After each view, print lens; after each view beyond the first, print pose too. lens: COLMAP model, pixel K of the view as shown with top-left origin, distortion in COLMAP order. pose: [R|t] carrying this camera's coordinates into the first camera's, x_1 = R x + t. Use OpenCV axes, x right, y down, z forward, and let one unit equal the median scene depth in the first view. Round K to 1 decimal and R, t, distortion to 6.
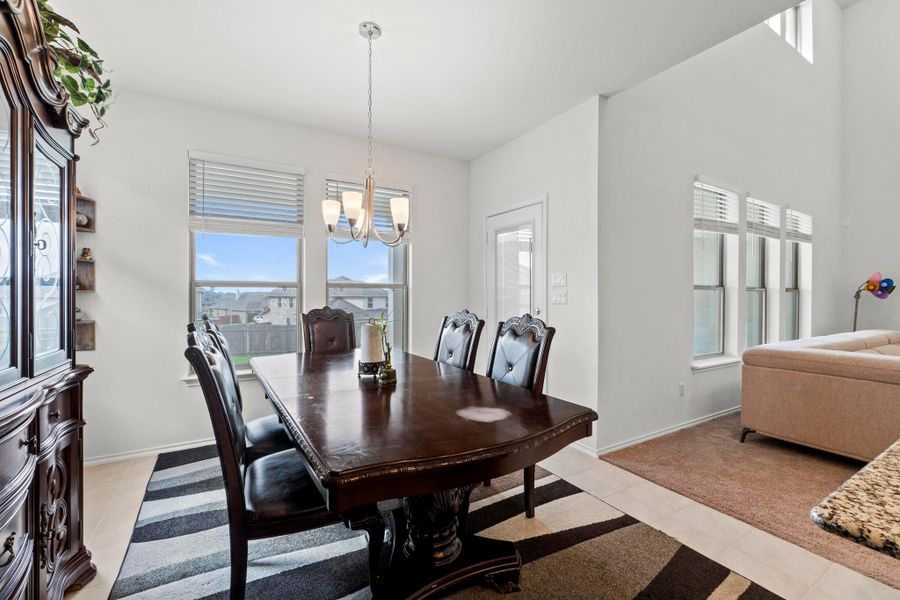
lens RADIAL K [[383.7, 0, 451.3], [0, 383.7, 295.8], [0, 0, 1]] dist [-0.004905, -0.000177]
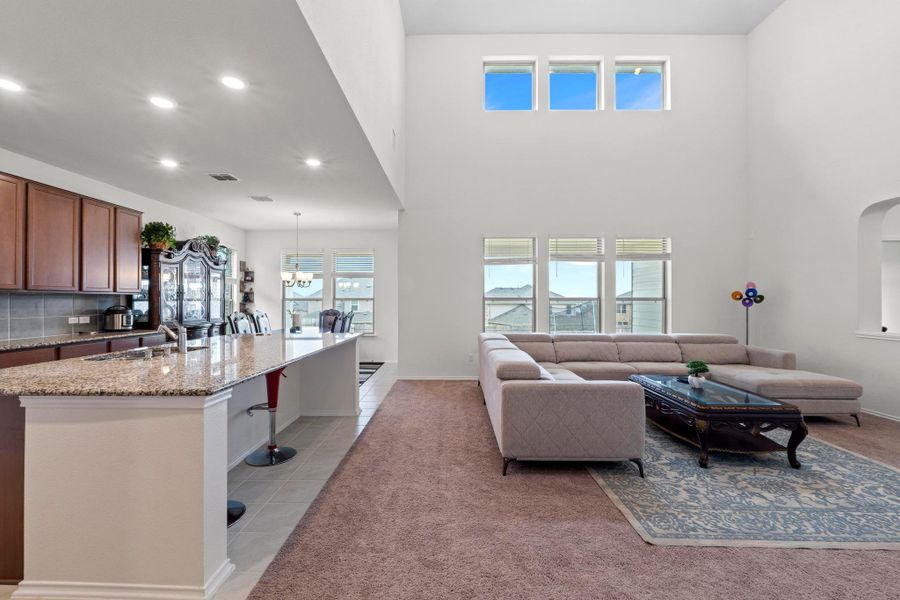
lens RADIAL K [[383.7, 0, 447.3], [0, 383.7, 295.0], [0, 0, 1]] dist [-0.004905, -0.000177]
pose [[0.853143, -0.011384, -0.521553, 1.604156], [0.000330, 0.999773, -0.021284, -0.006240], [0.521677, 0.017986, 0.852953, -0.626374]]
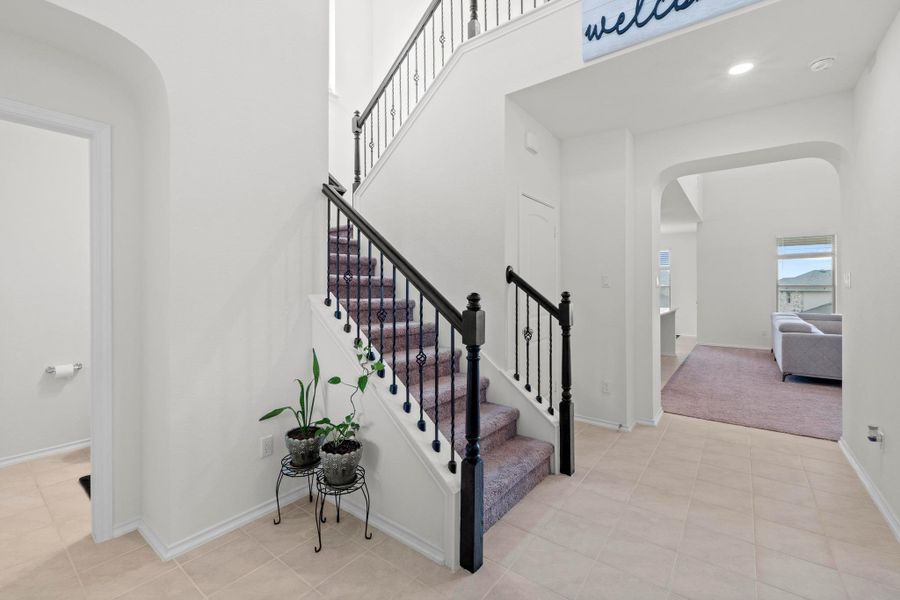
lens RADIAL K [[383.7, 0, 449.6], [0, 383.7, 290.6], [0, 0, 1]] dist [-0.004905, -0.000177]
pose [[0.371787, -0.000571, -0.928318, 2.236878], [0.000690, 1.000000, -0.000339, -0.000796], [0.928318, -0.000514, 0.371787, -1.726003]]
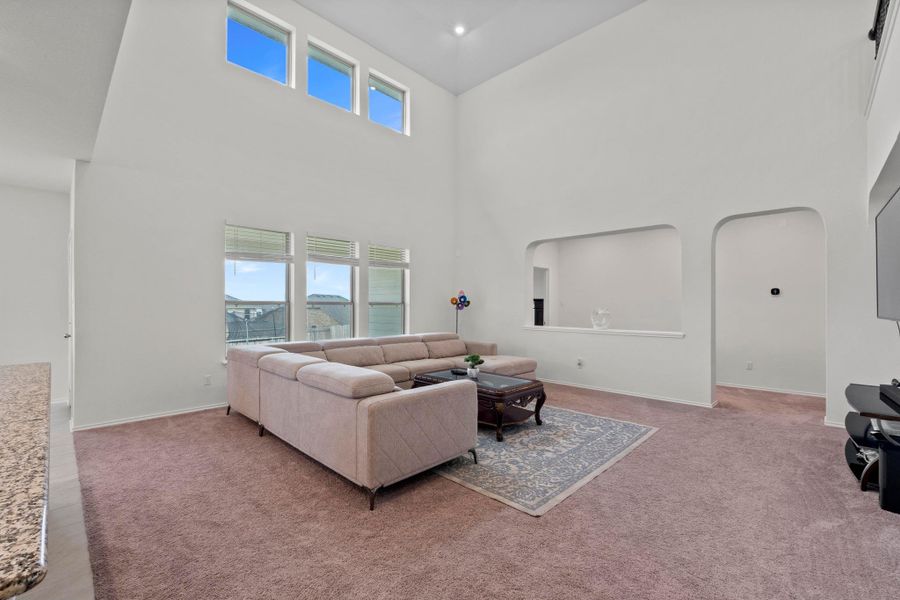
lens RADIAL K [[383.7, 0, 448.9], [0, 383.7, 302.9], [0, 0, 1]] dist [-0.004905, -0.000177]
pose [[0.964722, -0.001039, 0.263269, 1.192457], [0.003545, 0.999953, -0.009044, -0.009562], [-0.263247, 0.009658, 0.964680, -0.567792]]
